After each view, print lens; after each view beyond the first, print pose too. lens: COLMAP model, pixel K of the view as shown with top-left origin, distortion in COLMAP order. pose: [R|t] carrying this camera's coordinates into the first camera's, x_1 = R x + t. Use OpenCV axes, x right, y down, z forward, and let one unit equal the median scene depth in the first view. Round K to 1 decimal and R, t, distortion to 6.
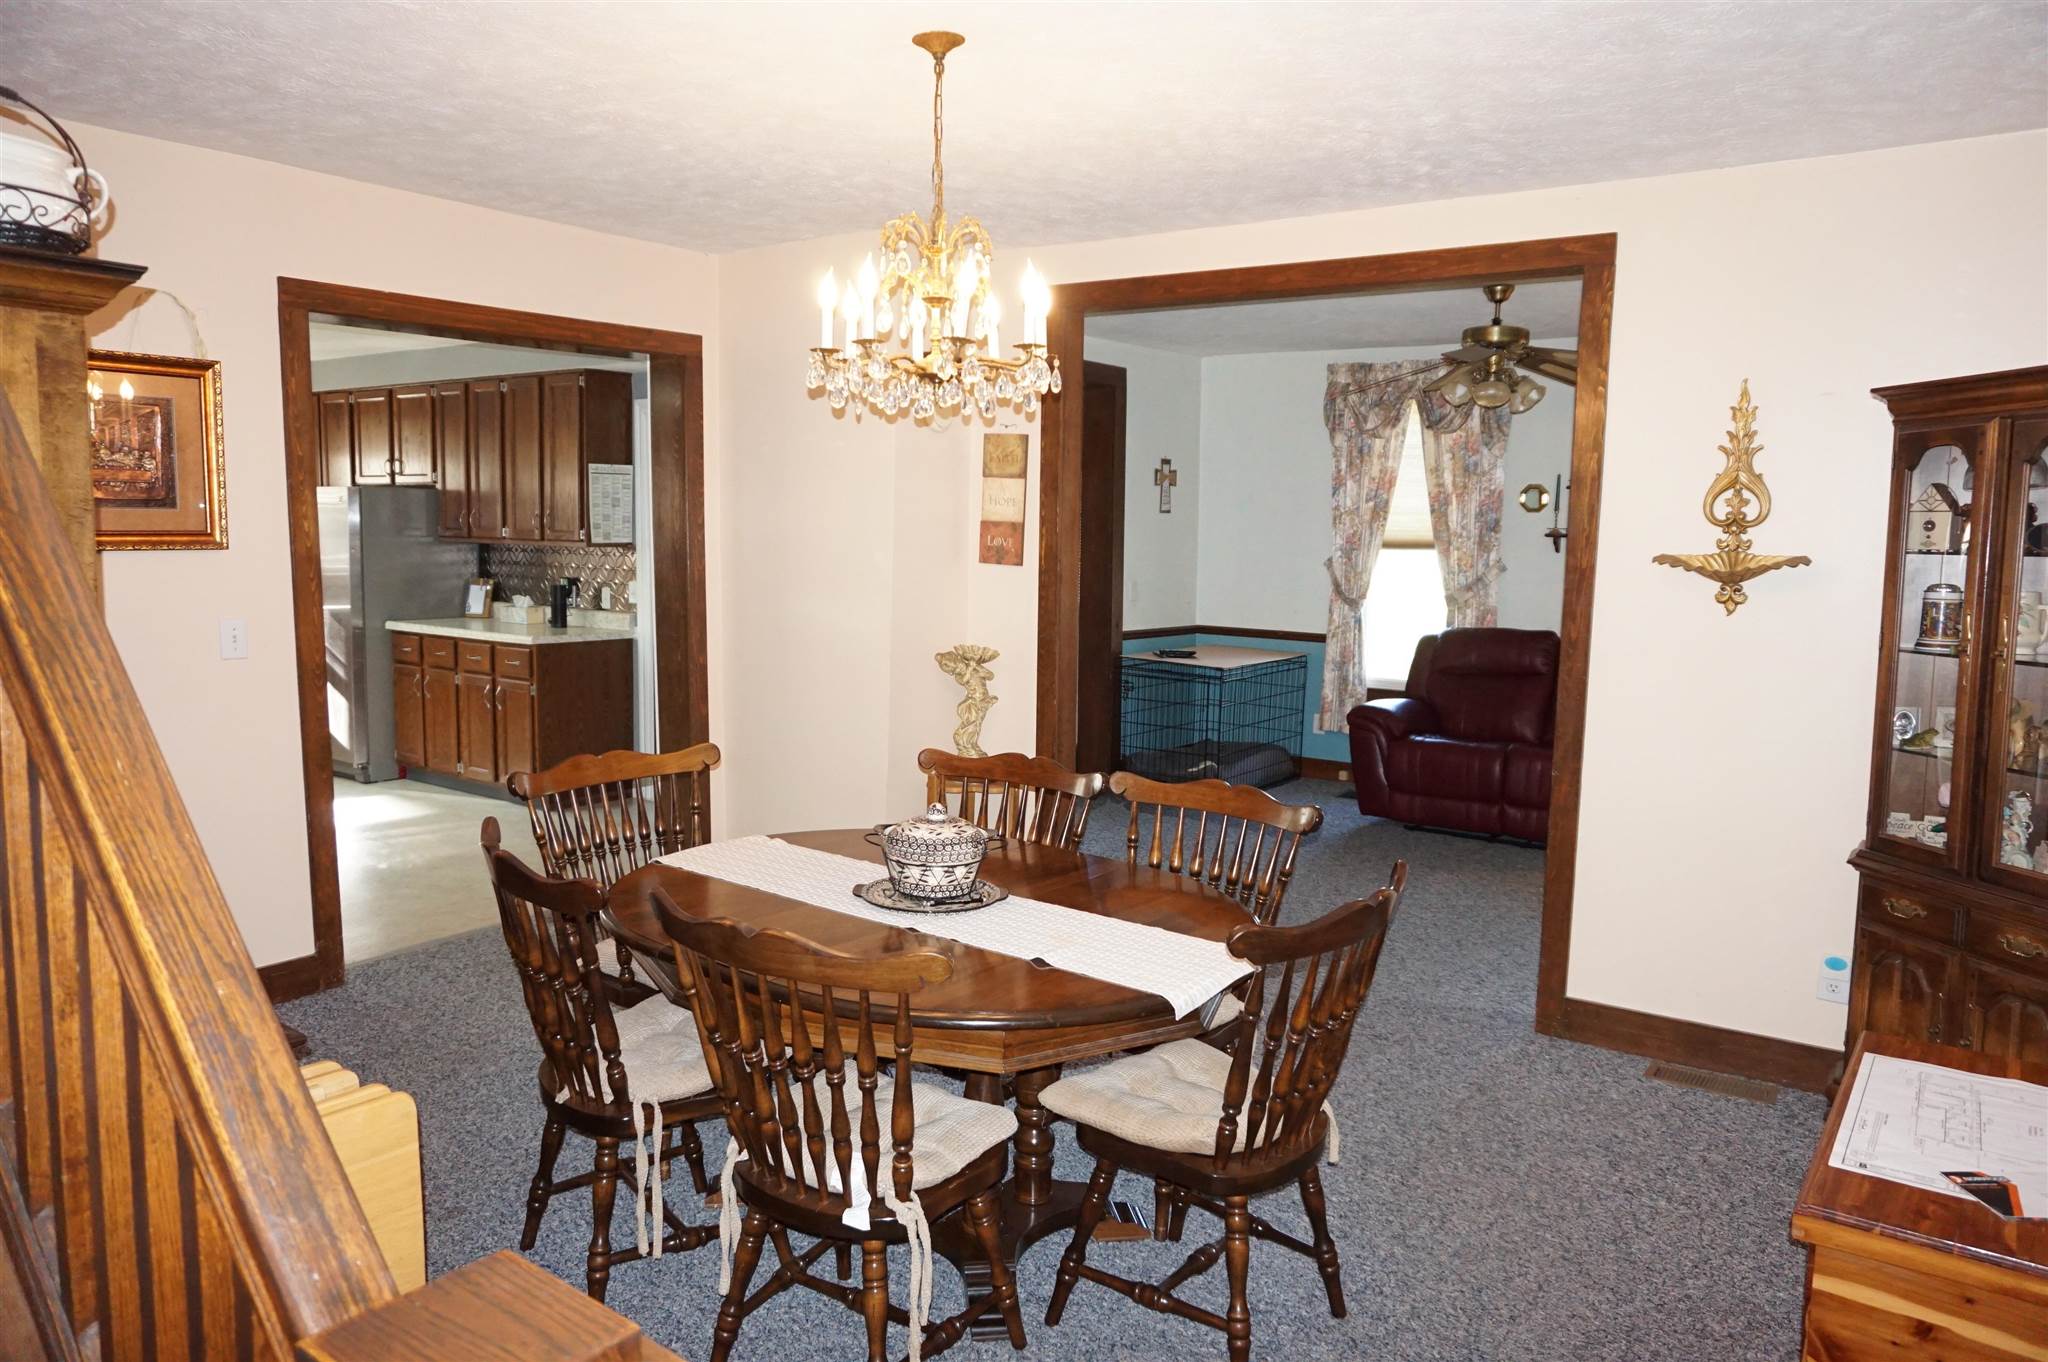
lens RADIAL K [[1378.8, 0, 1017.5], [0, 1378.8, 671.2], [0, 0, 1]] dist [-0.044078, 0.030457]
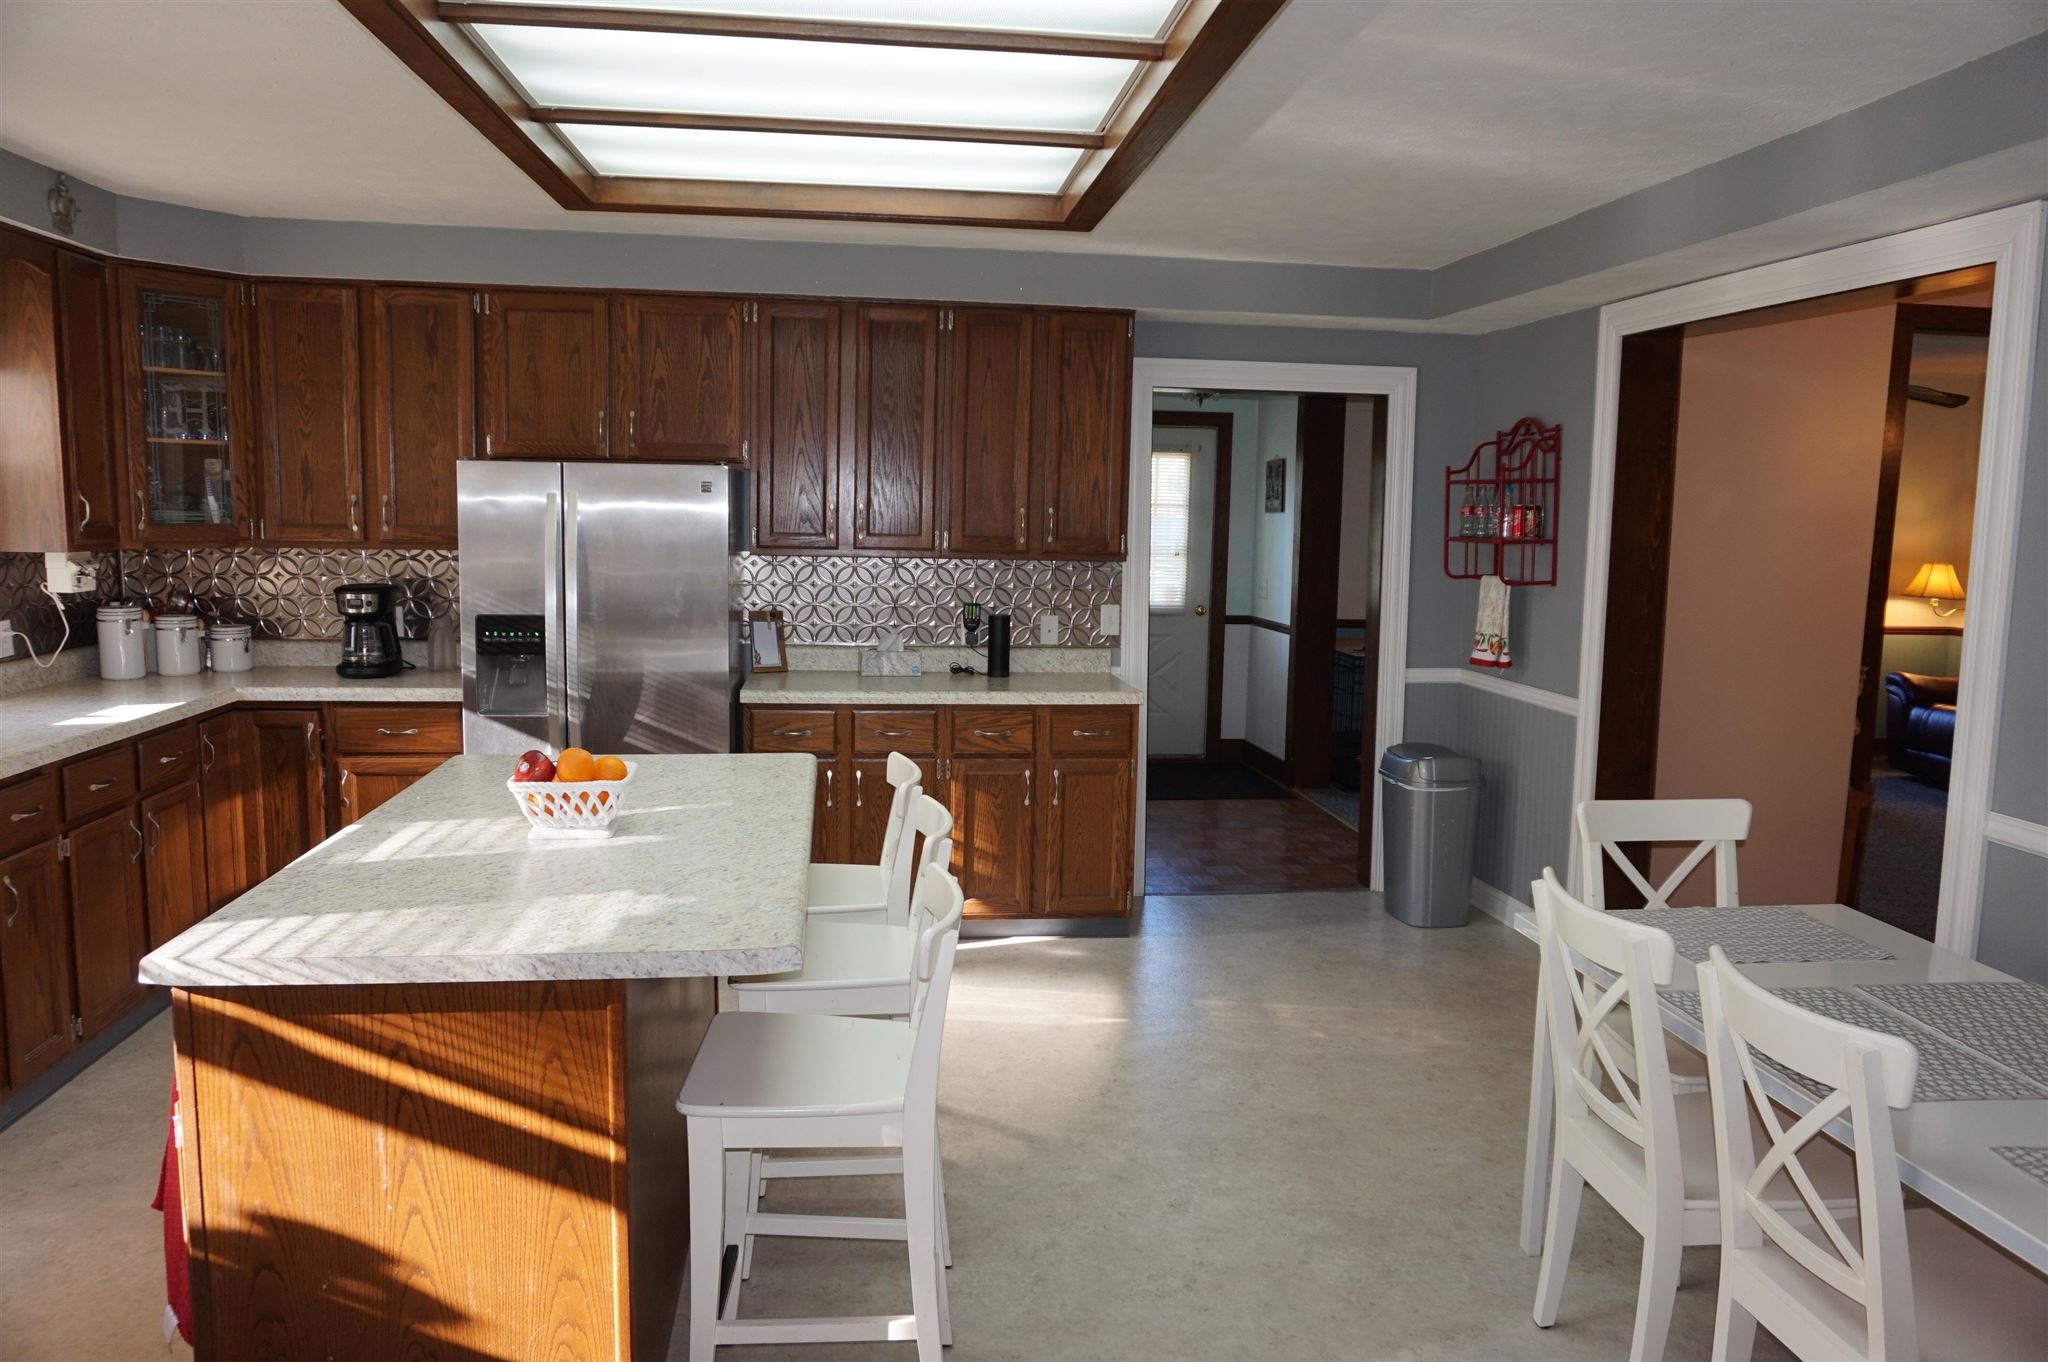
lens RADIAL K [[1378.8, 0, 1025.2], [0, 1378.8, 679.2], [0, 0, 1]] dist [-0.044078, 0.030457]
pose [[0.726262, -0.086706, 0.681928, -0.762810], [0.066497, 0.996222, 0.055847, -0.065495], [-0.684195, 0.004786, 0.729284, 0.462681]]
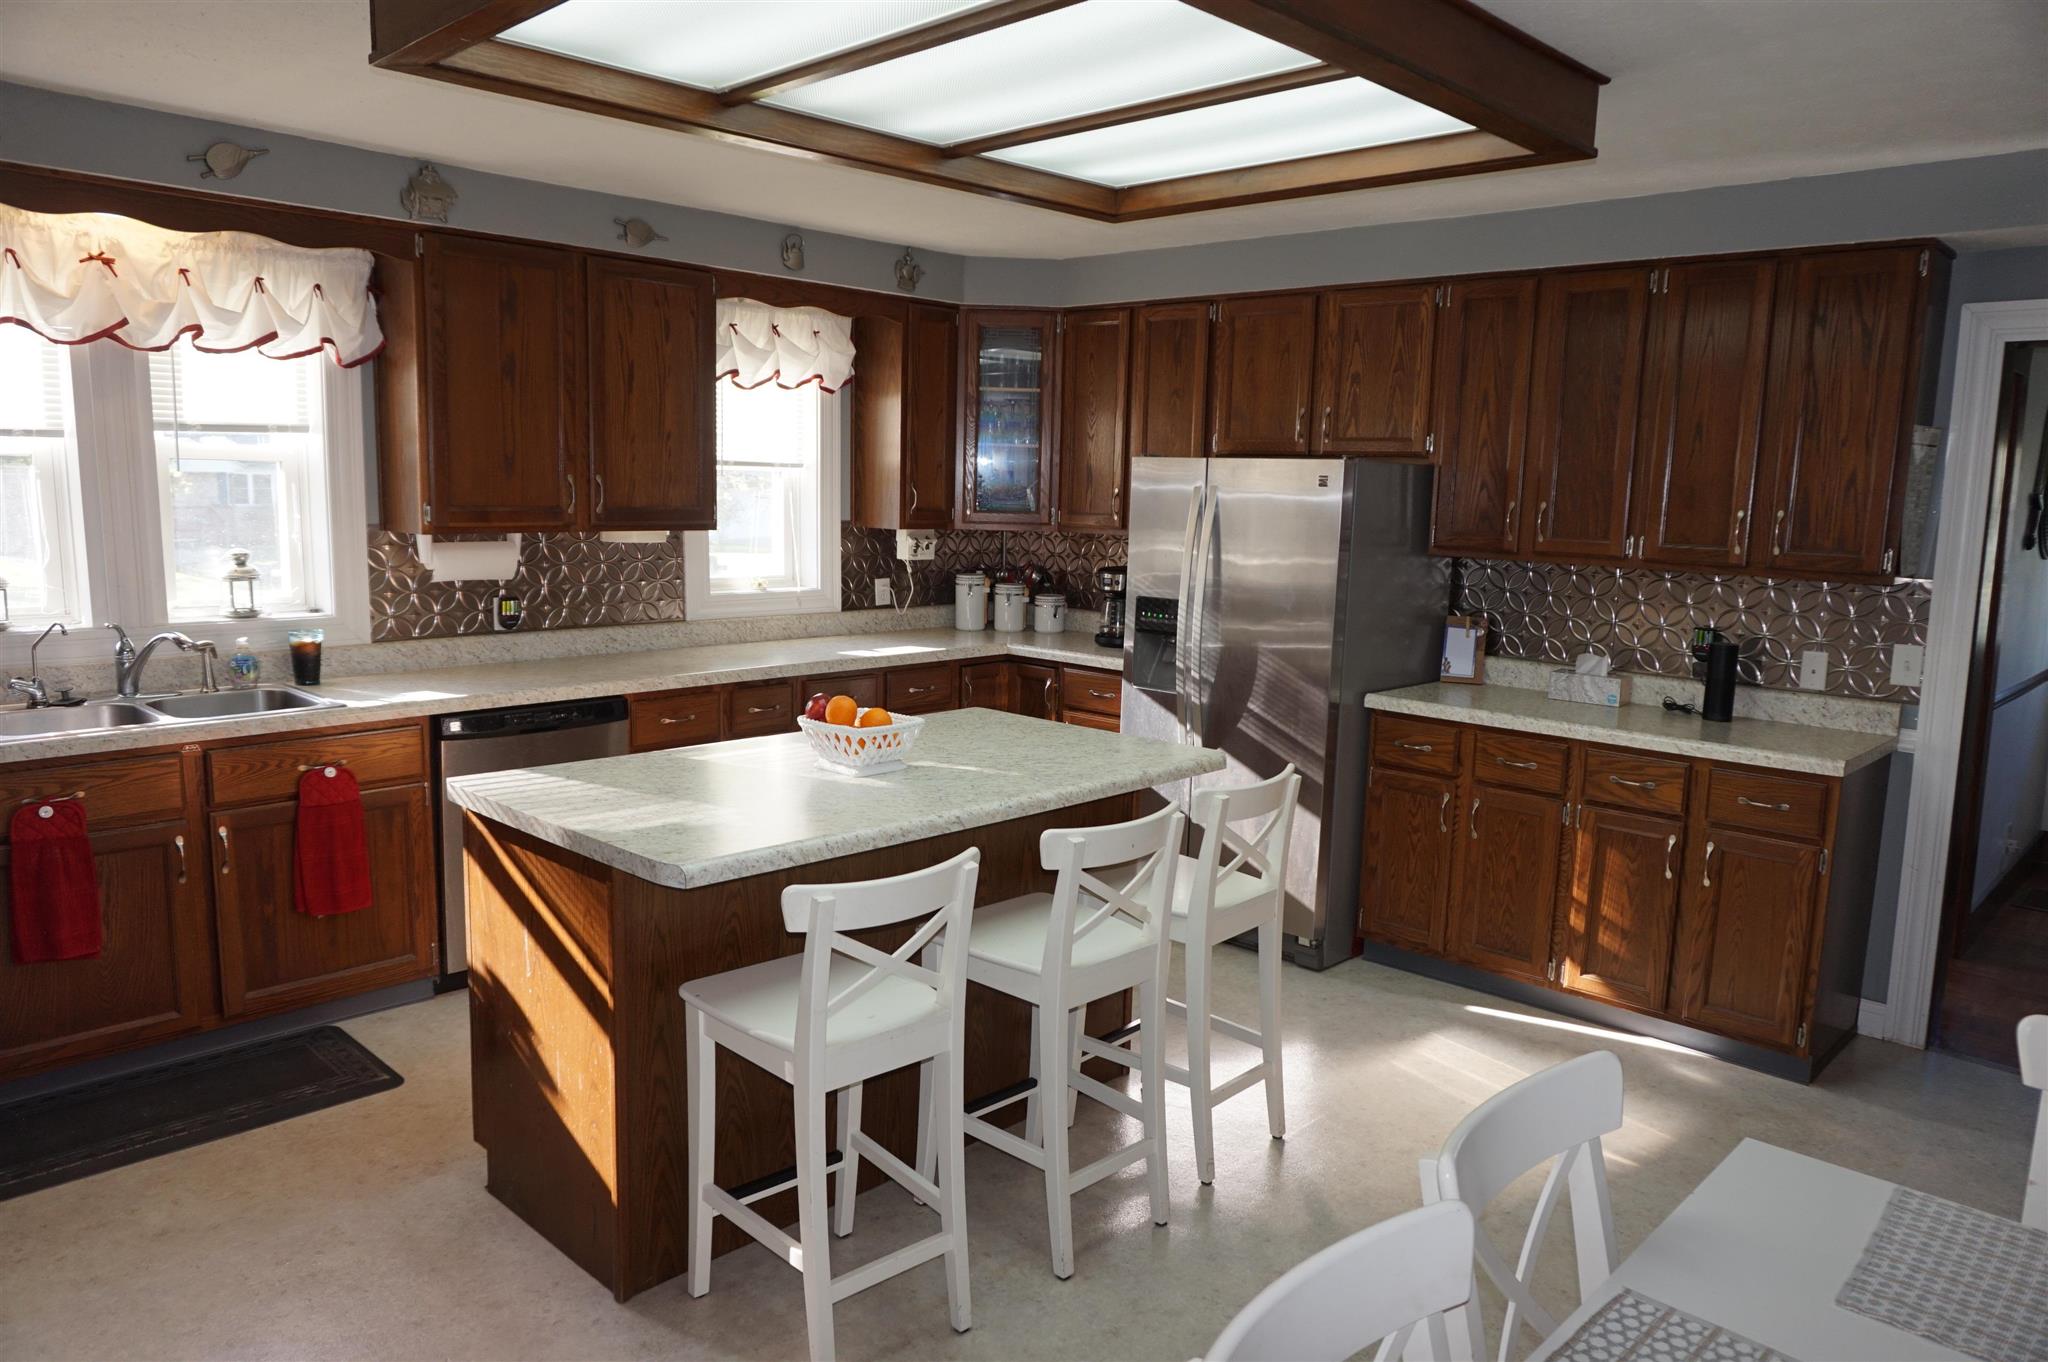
lens RADIAL K [[1378.8, 0, 1022.0], [0, 1378.8, 679.2], [0, 0, 1]] dist [-0.044078, 0.030457]
pose [[0.991471, 0.028919, -0.127076, -0.519283], [-0.025116, 0.999190, 0.031432, -0.056187], [0.127882, -0.027972, 0.991395, 0.397720]]
